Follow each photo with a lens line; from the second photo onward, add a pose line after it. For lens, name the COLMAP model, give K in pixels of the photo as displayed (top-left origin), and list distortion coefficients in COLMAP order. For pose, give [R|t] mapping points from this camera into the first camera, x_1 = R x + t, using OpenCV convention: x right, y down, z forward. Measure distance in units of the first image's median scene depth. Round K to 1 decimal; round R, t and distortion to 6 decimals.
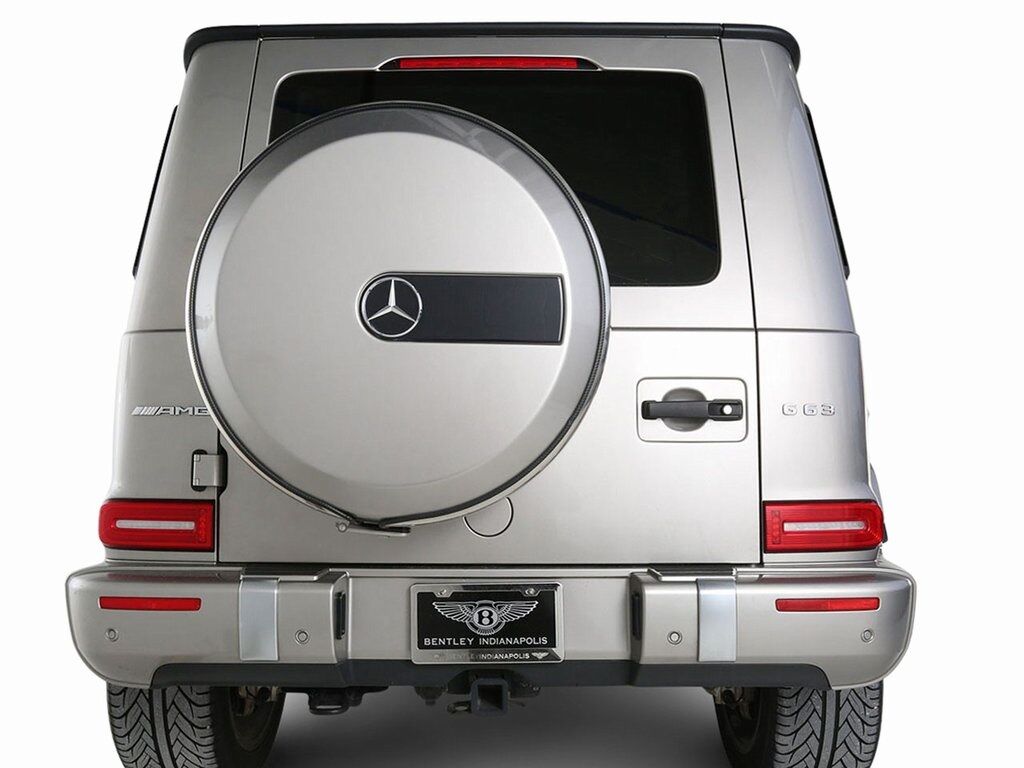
lens RADIAL K [[860.7, 0, 512.0], [0, 860.7, 384.0], [0, 0, 1]] dist [-0.022517, 0.006875]
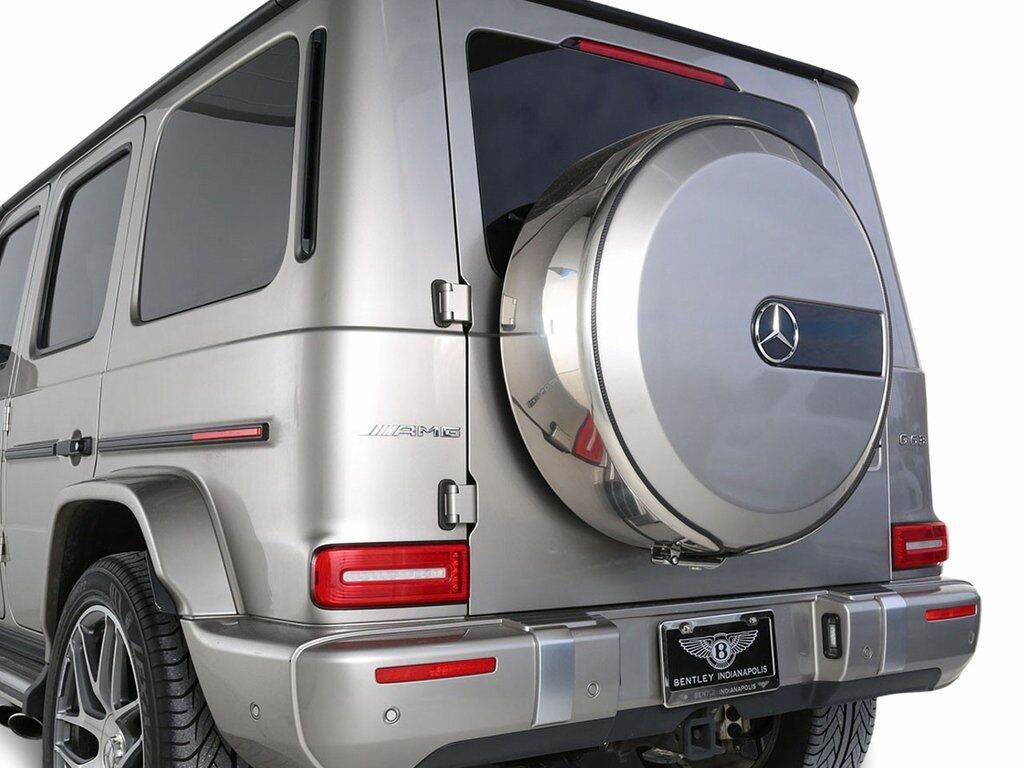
lens RADIAL K [[1234.1, 0, 512.0], [0, 1234.1, 384.0], [0, 0, 1]] dist [0.014792, 0.021367]
pose [[0.810055, 0.037248, 0.585170, -1.038637], [-0.035718, 0.999262, -0.014162, 0.000969], [-0.585266, -0.009429, 0.810787, 0.018095]]
